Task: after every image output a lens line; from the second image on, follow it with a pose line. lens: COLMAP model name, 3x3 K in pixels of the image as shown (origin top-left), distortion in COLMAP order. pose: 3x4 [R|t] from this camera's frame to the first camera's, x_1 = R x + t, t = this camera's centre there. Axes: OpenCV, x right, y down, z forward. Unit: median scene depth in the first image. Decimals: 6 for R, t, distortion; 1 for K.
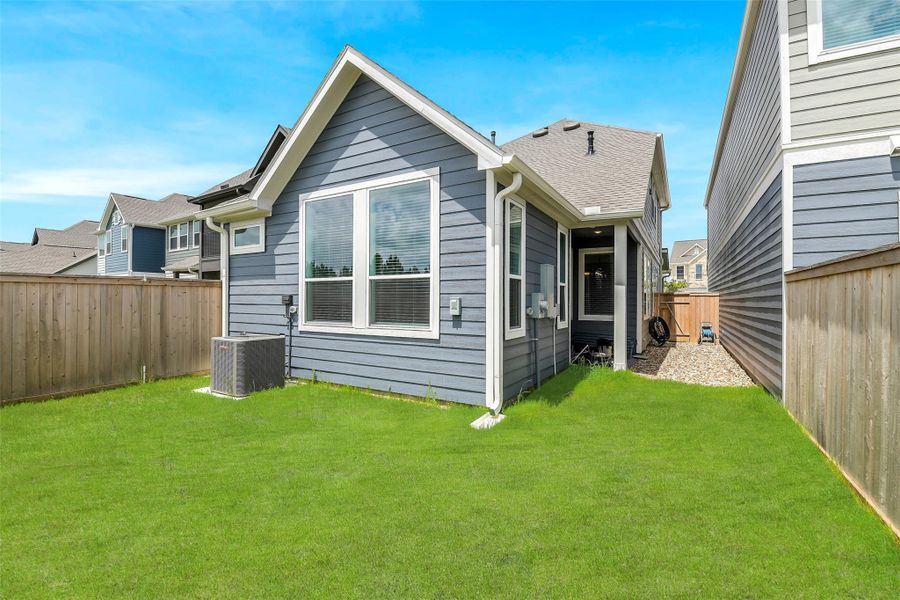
lens RADIAL K [[393.1, 0, 450.0], [0, 393.1, 300.0], [0, 0, 1]] dist [0.002651, -0.000179]
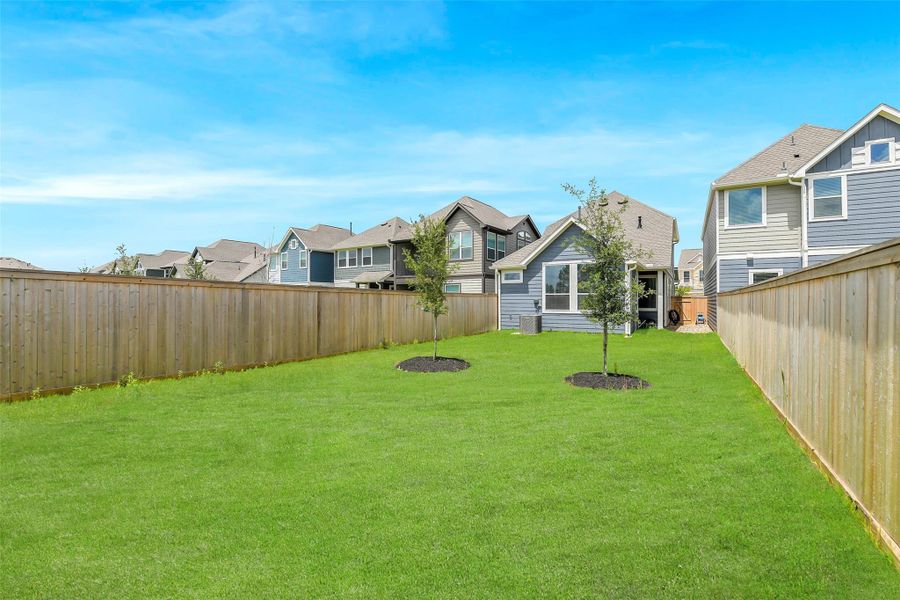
lens RADIAL K [[393.1, 0, 450.0], [0, 393.1, 300.0], [0, 0, 1]] dist [0.002651, -0.000179]
pose [[0.999911, -0.002718, -0.013089, -0.660604], [0.002731, 0.999996, 0.001013, -0.010316], [0.013087, -0.001049, 0.999914, -1.146696]]
